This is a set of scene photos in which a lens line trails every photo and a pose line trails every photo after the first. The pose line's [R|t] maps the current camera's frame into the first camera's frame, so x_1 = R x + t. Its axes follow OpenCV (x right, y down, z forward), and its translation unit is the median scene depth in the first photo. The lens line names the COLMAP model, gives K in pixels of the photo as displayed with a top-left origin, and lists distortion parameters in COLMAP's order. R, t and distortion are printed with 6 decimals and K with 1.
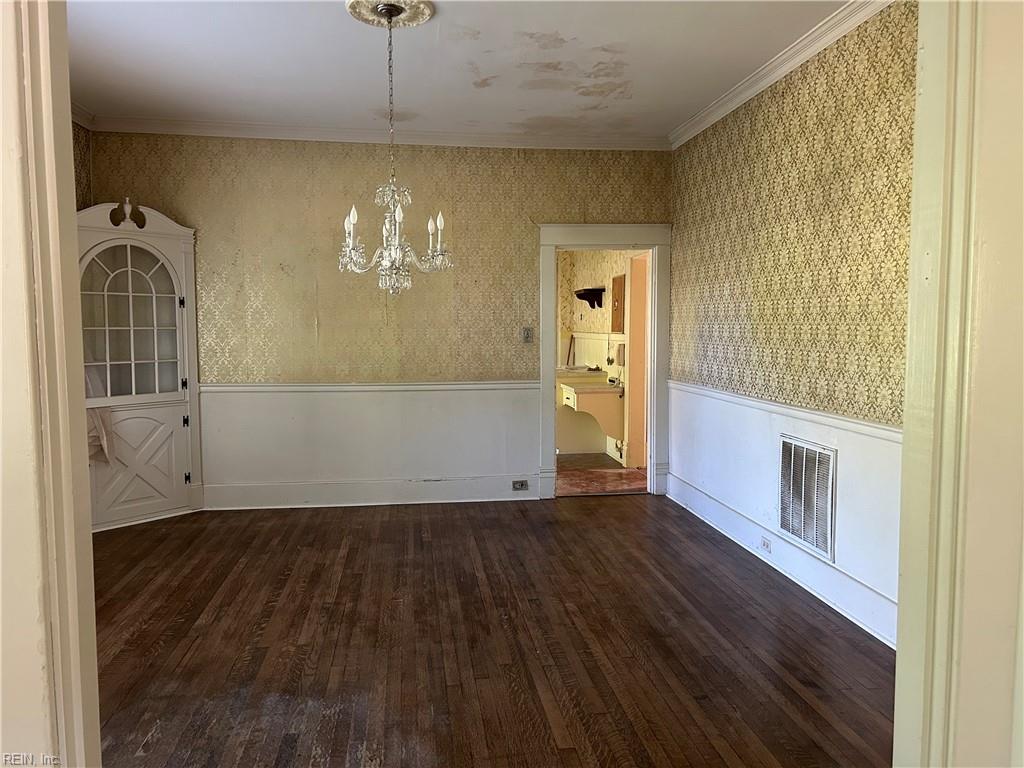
lens RADIAL K [[769.0, 0, 512.2], [0, 769.0, 384.9], [0, 0, 1]] dist [-0.005164, -0.000170]
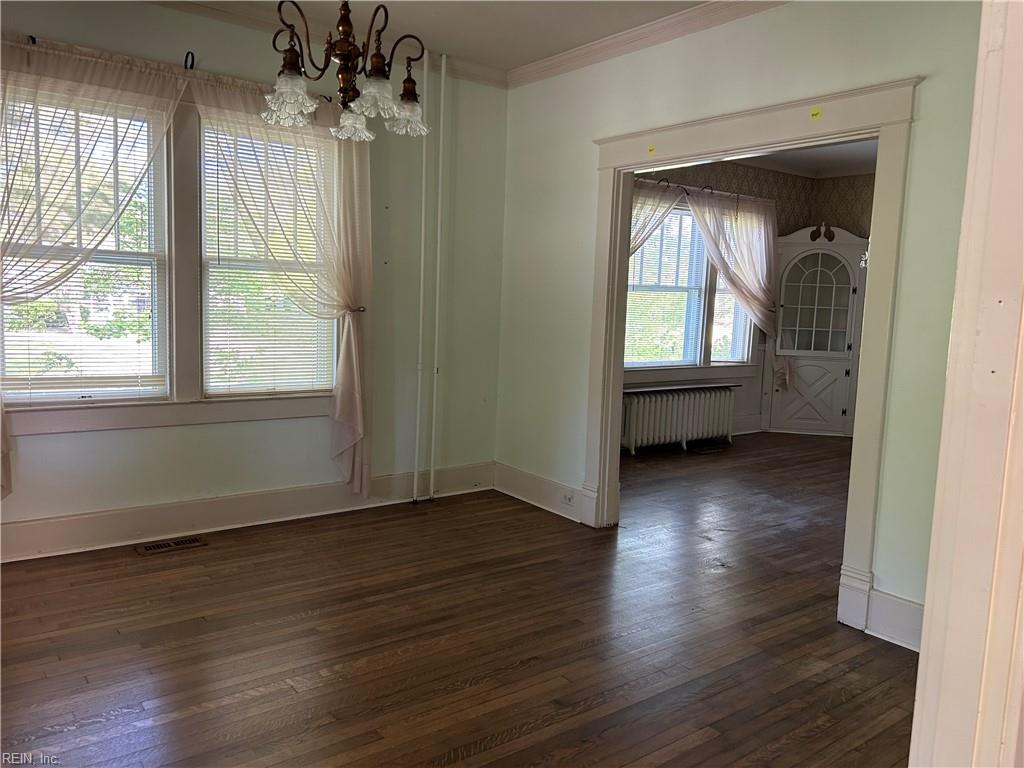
lens RADIAL K [[769.0, 0, 508.4], [0, 769.0, 387.4], [0, 0, 1]] dist [-0.005164, -0.000170]
pose [[0.488190, 0.119982, -0.864450, 0.555166], [-0.102384, 0.991539, 0.079801, 0.025998], [0.866711, 0.049547, 0.496344, -0.292565]]
